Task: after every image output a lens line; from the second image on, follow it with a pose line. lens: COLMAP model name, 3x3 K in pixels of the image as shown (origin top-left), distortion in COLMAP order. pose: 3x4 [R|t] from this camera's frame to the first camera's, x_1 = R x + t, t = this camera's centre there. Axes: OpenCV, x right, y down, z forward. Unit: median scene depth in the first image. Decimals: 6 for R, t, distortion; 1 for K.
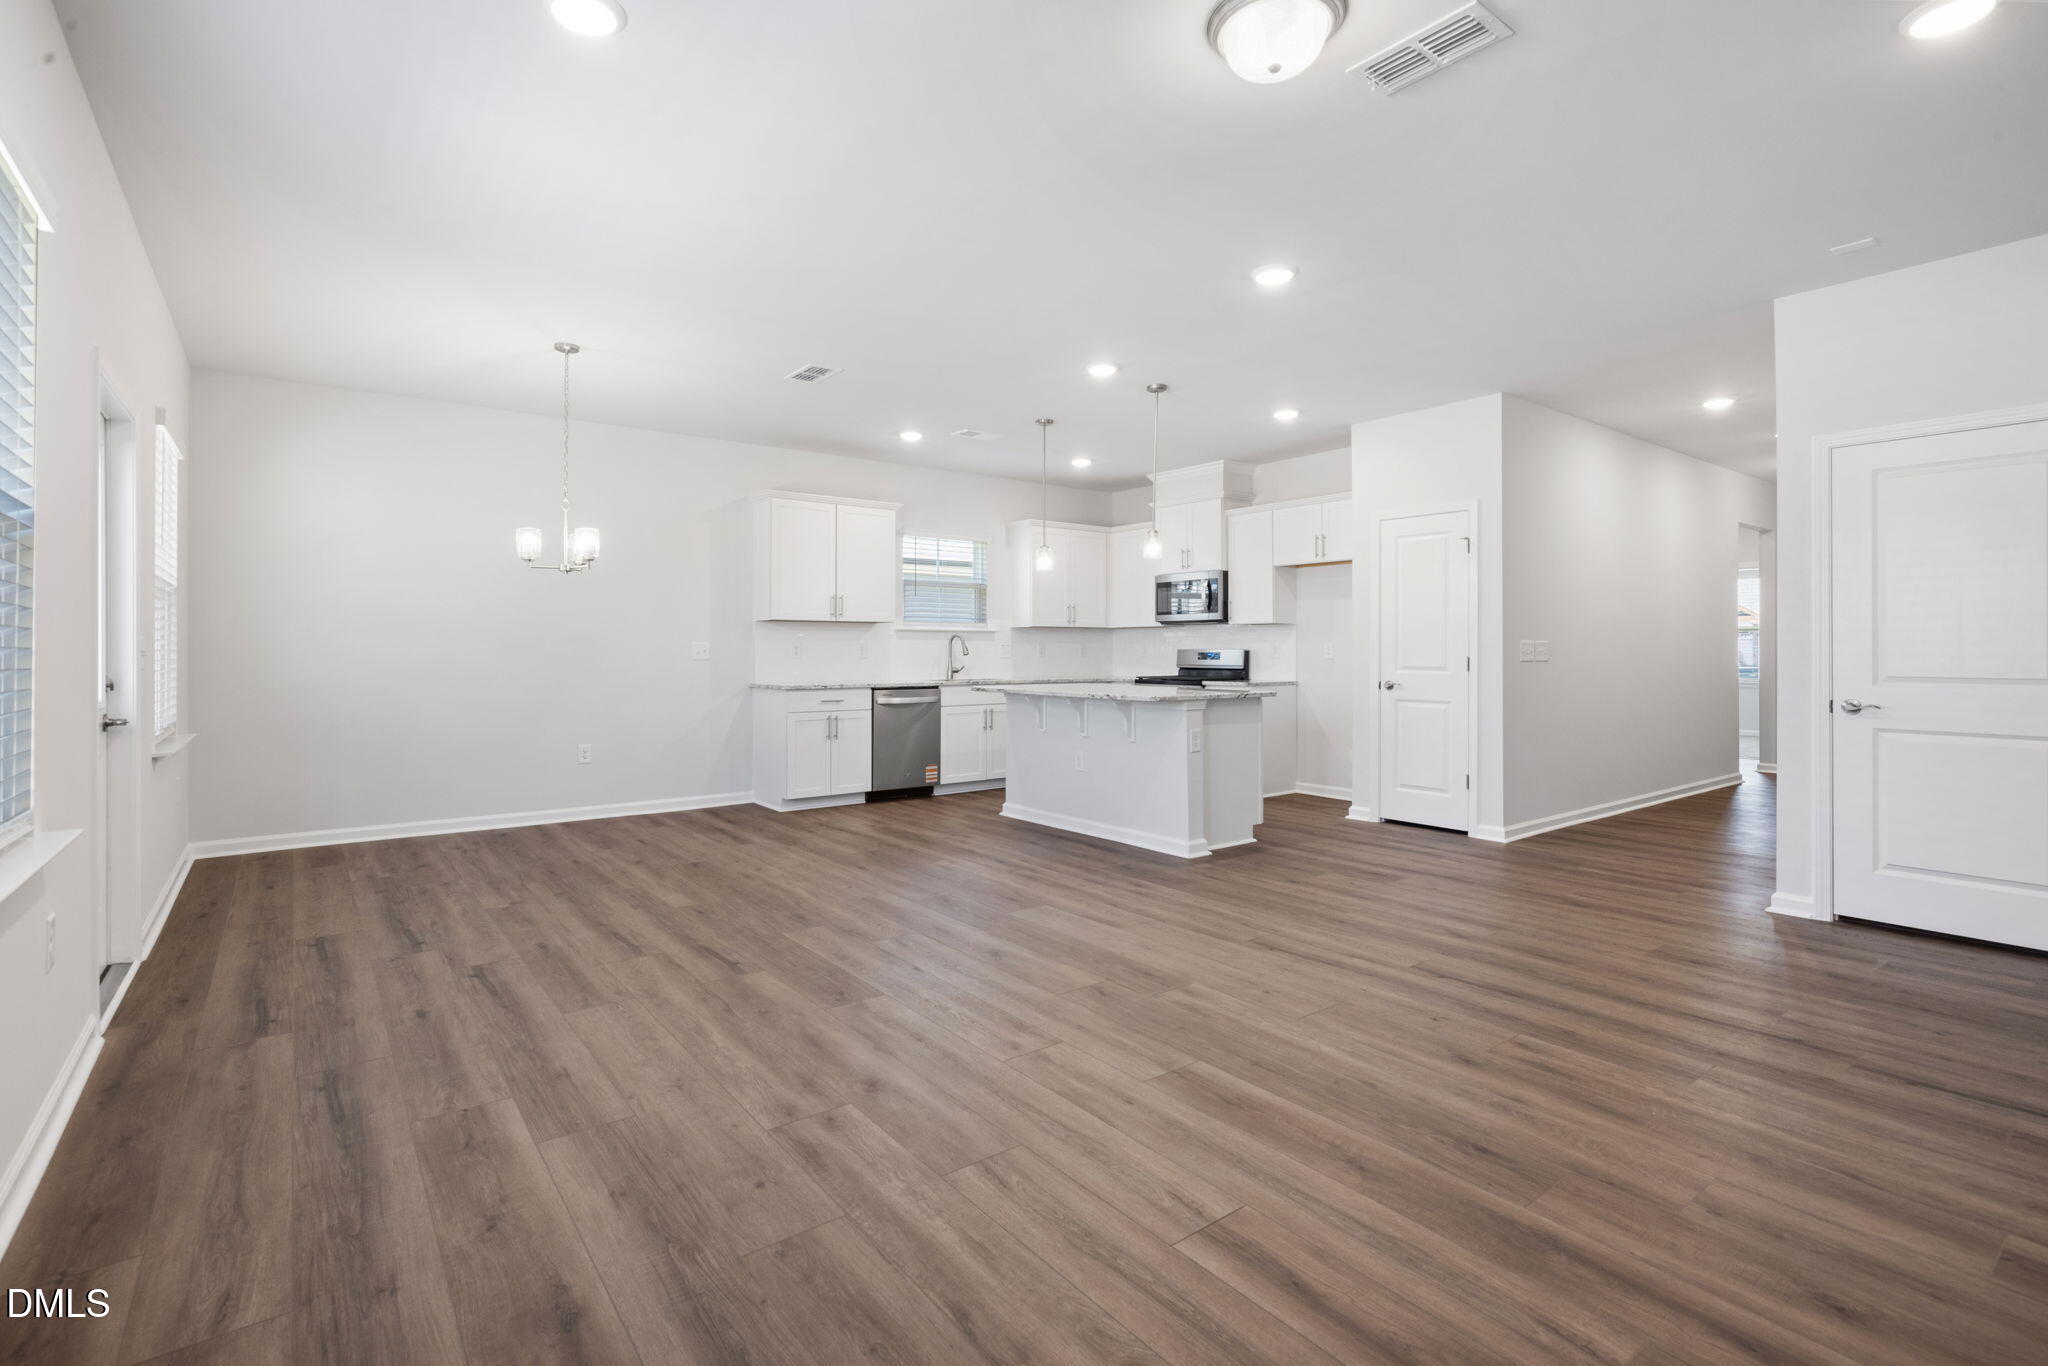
lens RADIAL K [[943.2, 0, 1005.7], [0, 943.2, 651.9], [0, 0, 1]] dist [-0.000694, 0.000201]
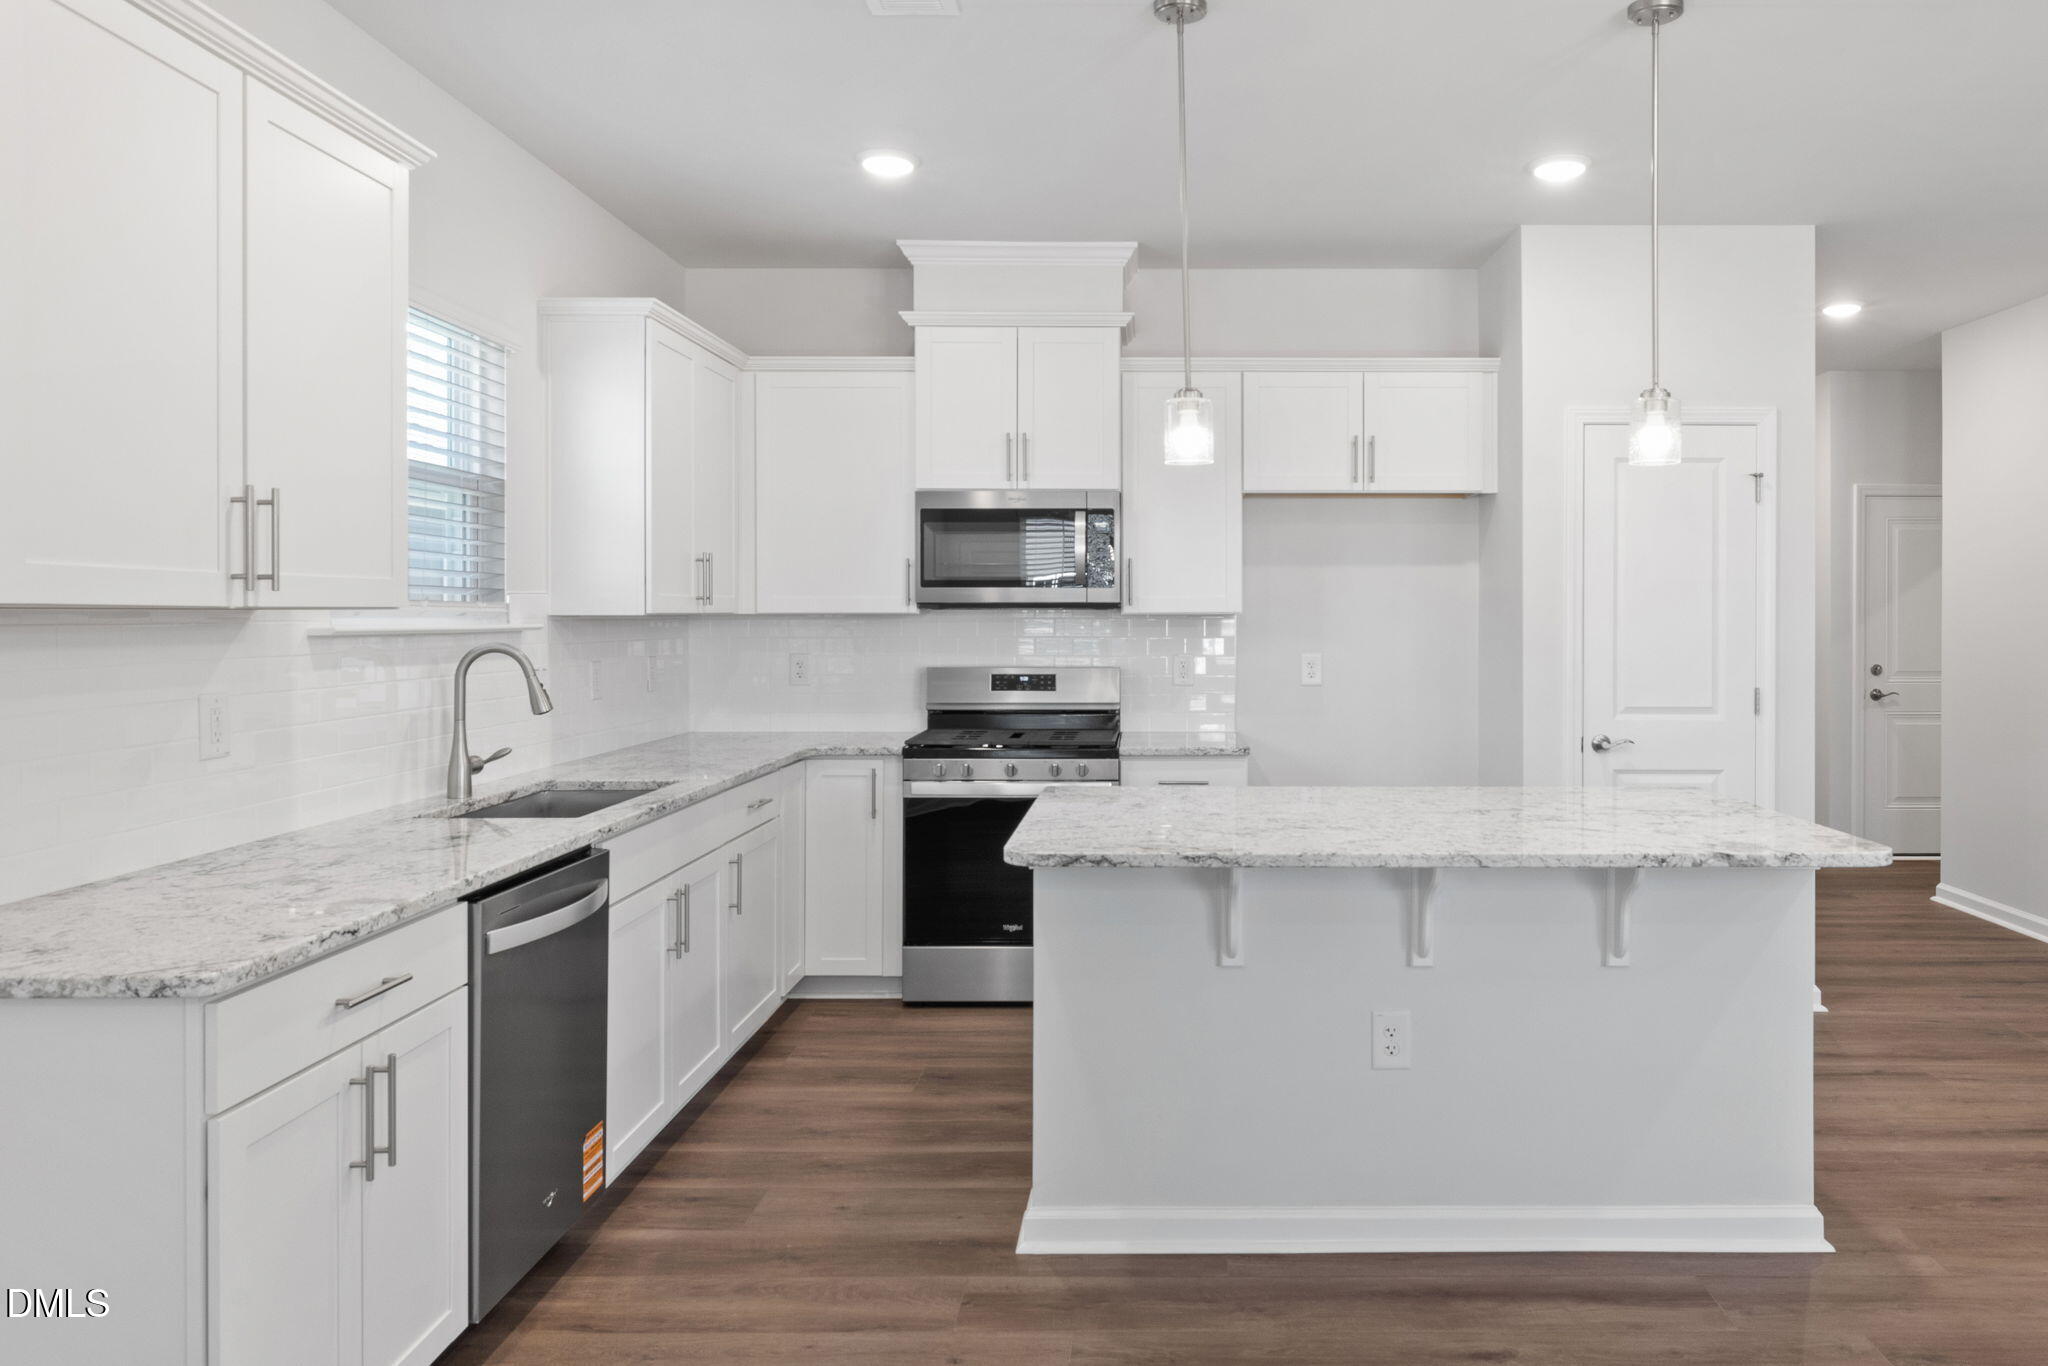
lens RADIAL K [[1379.8, 0, 933.1], [0, 1379.8, 609.0], [0, 0, 1]] dist [-0.003766, -0.000280]
pose [[0.592776, -0.002043, 0.805365, -0.340257], [0.000358, 0.999997, 0.002273, -0.032738], [-0.805367, -0.001059, 0.592775, 0.678786]]
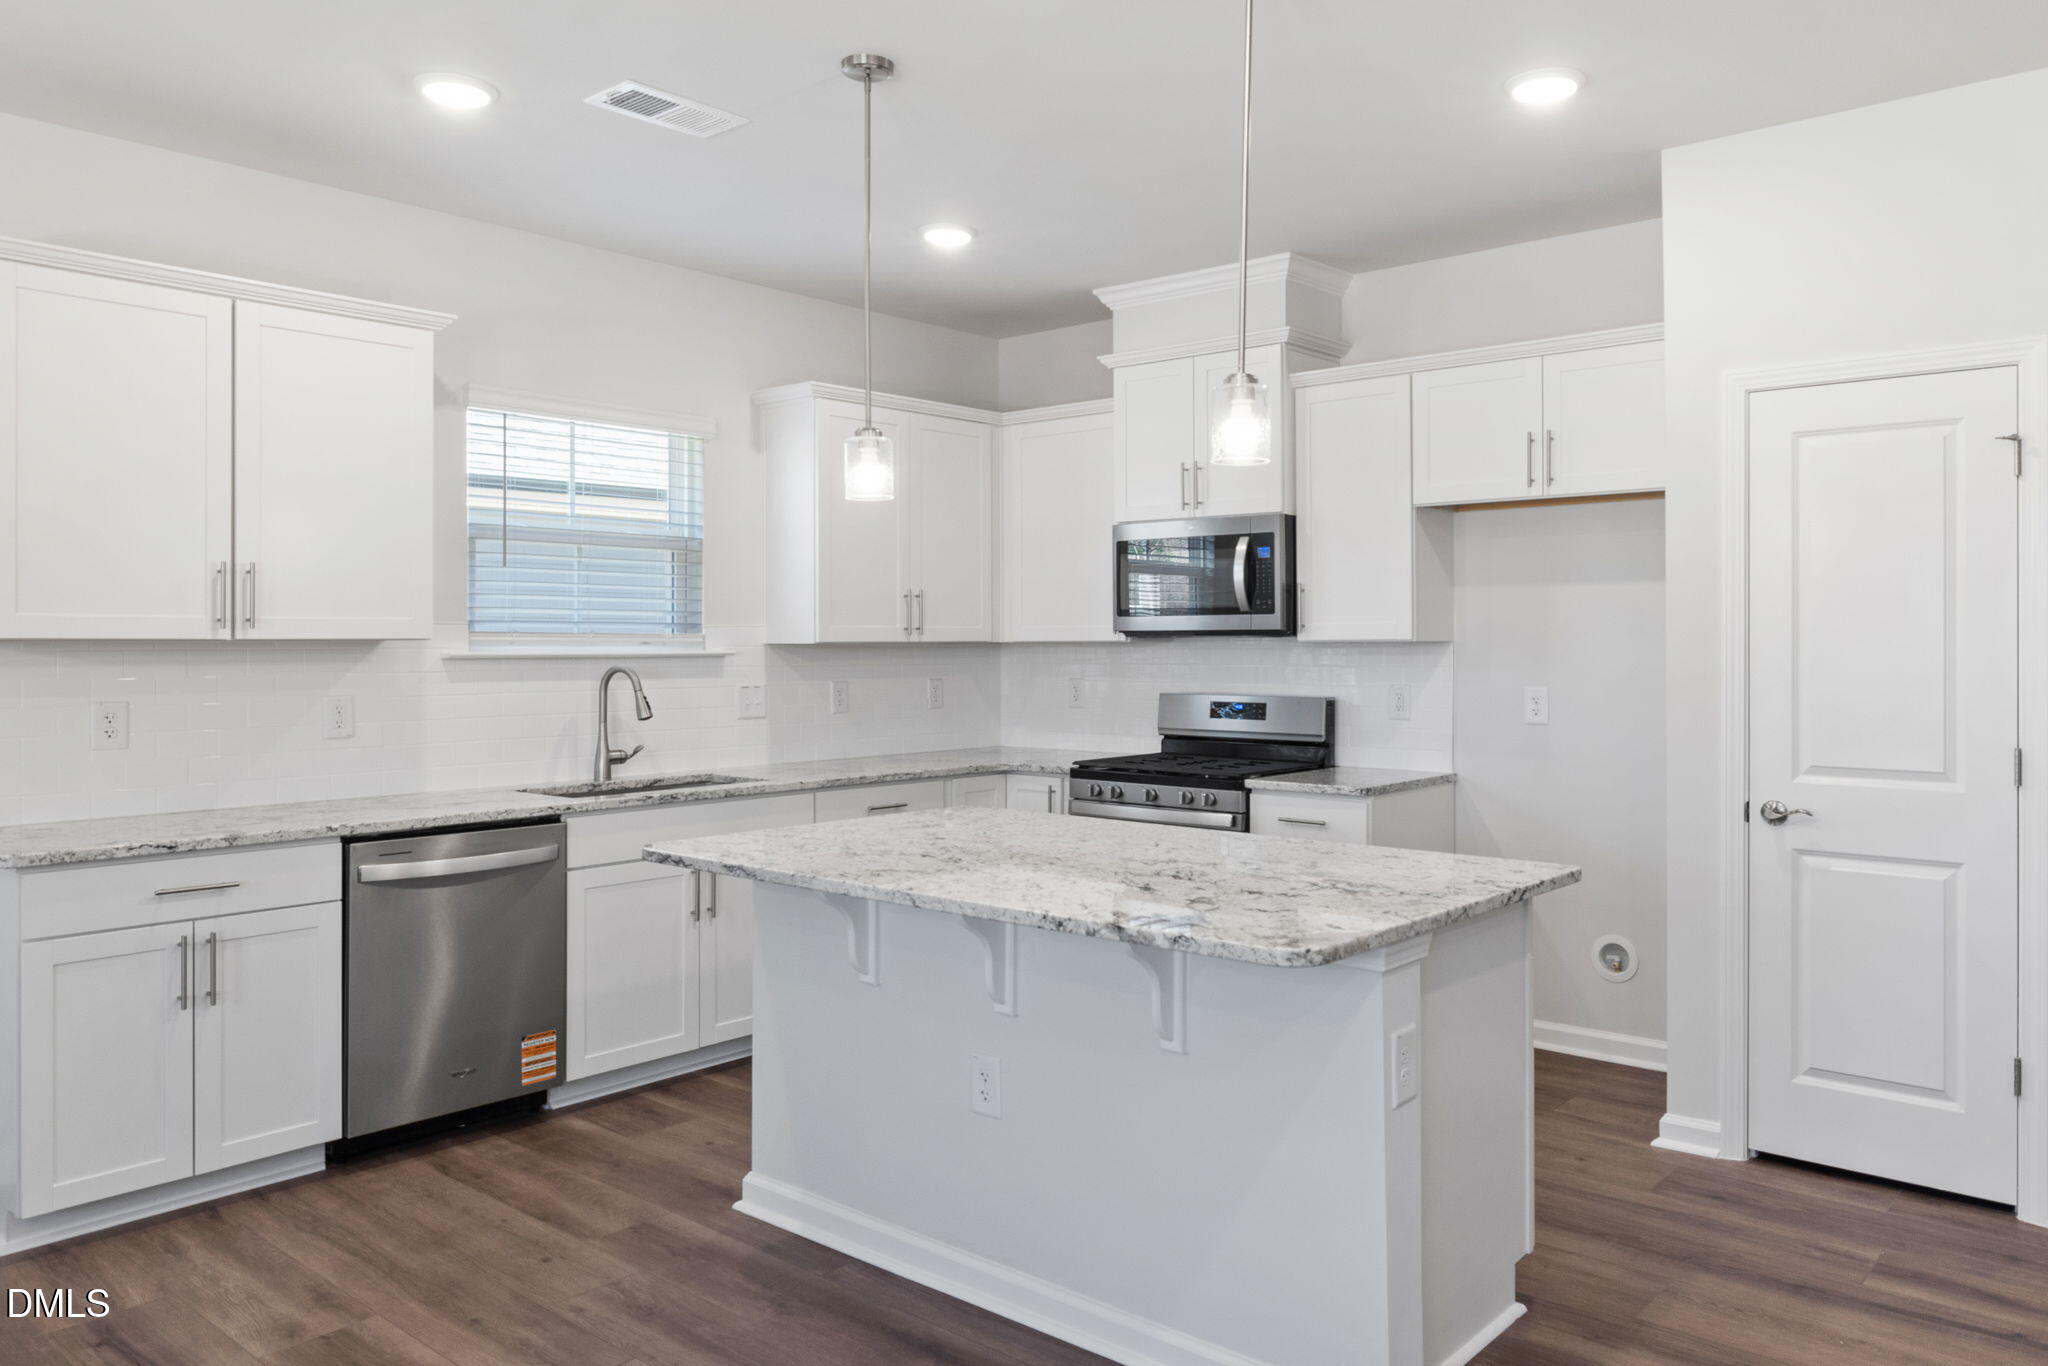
lens RADIAL K [[1340.7, 0, 1161.0], [0, 1340.7, 624.6], [0, 0, 1]] dist [-0.002377, -0.000431]
pose [[0.956791, -0.003501, 0.290757, 0.001030], [0.006150, 0.999947, -0.008200, -0.031874], [-0.290713, 0.009634, 0.956762, 0.433997]]
